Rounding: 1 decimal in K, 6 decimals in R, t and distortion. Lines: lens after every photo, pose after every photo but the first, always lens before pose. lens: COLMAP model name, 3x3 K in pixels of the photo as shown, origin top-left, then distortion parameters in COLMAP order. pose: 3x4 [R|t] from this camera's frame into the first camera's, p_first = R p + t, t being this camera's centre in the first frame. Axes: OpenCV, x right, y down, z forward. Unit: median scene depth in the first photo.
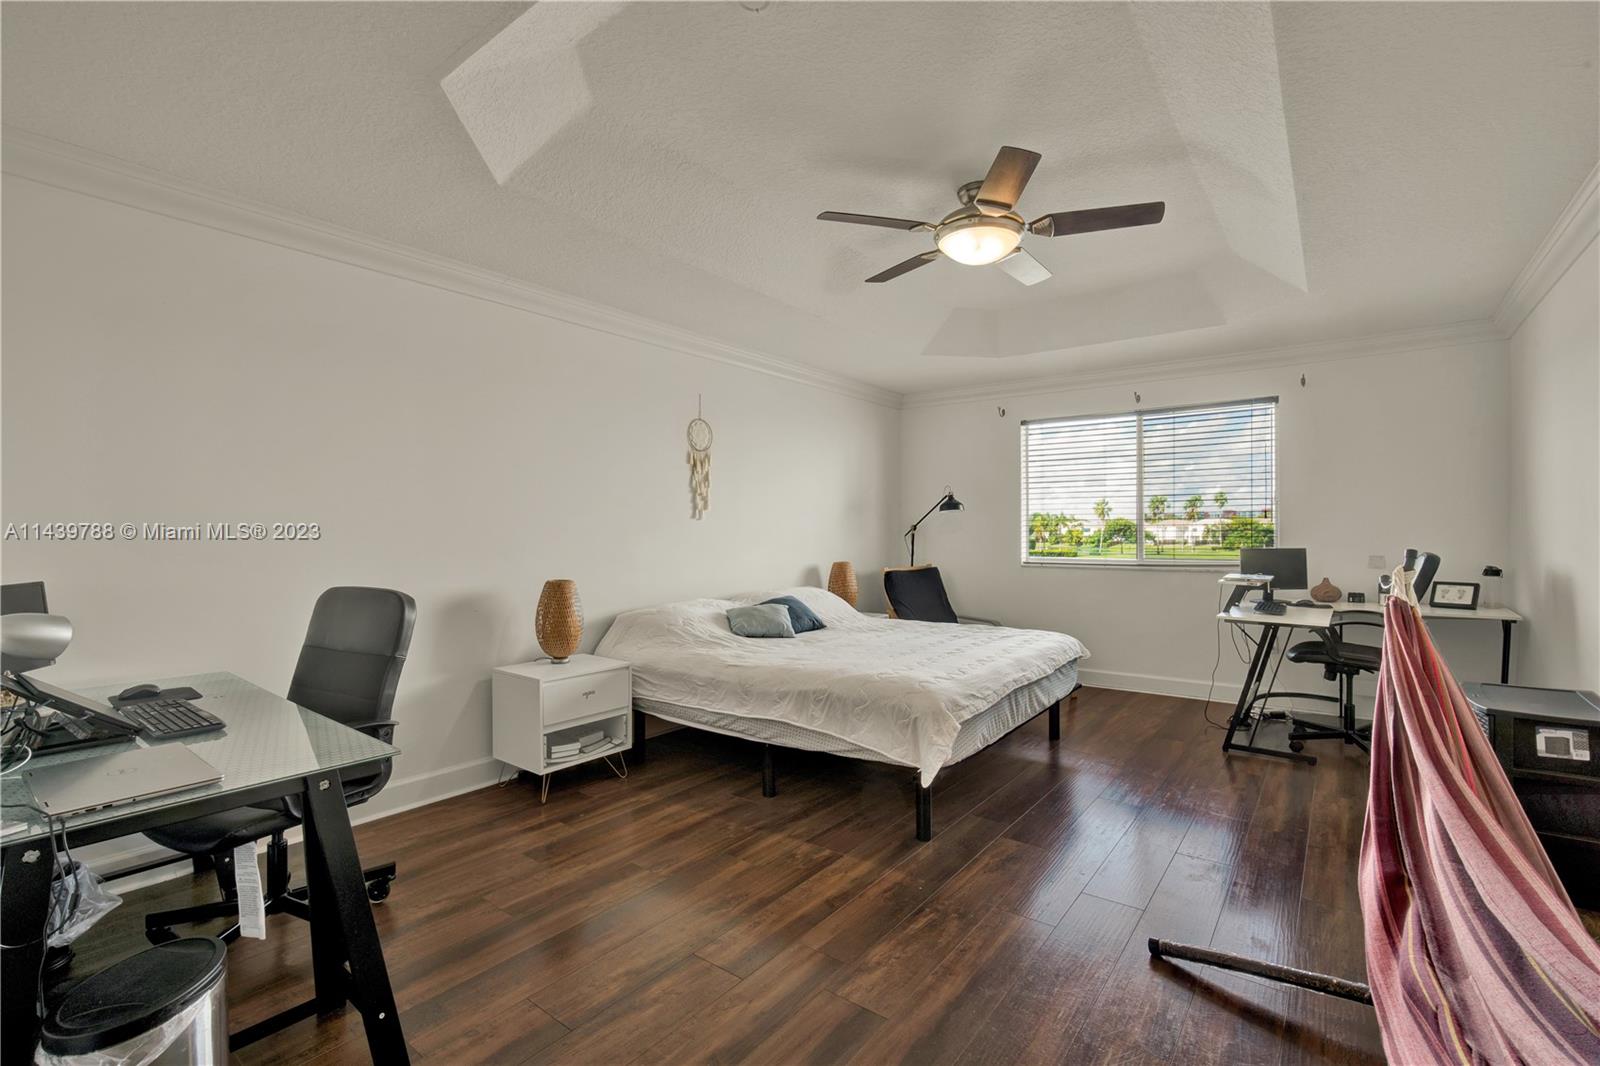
lens RADIAL K [[710.7, 0, 795.4], [0, 710.7, 535.1], [0, 0, 1]] dist [-0.012918, 0.003451]
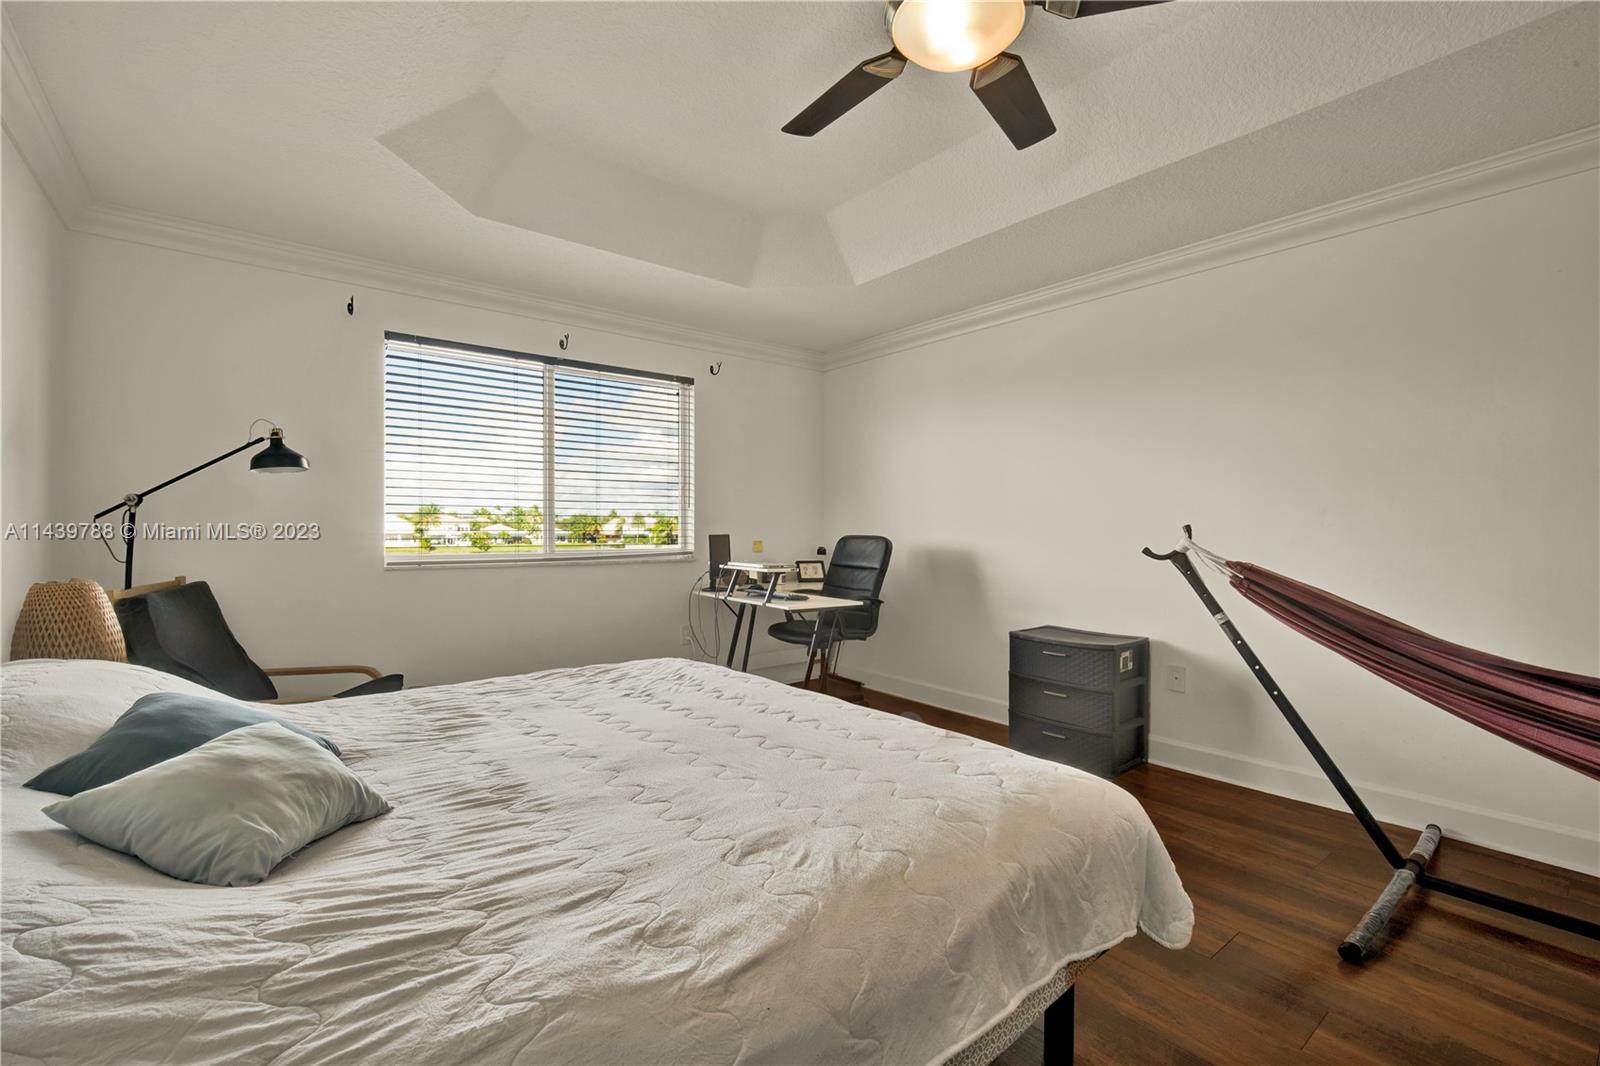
lens RADIAL K [[710.7, 0, 804.8], [0, 710.7, 531.7], [0, 0, 1]] dist [-0.012918, 0.003451]
pose [[0.238416, 0.001004, 0.971163, -0.187074], [-0.000454, 0.999999, -0.000922, 0.011930], [-0.971163, -0.000221, 0.238417, 0.506853]]
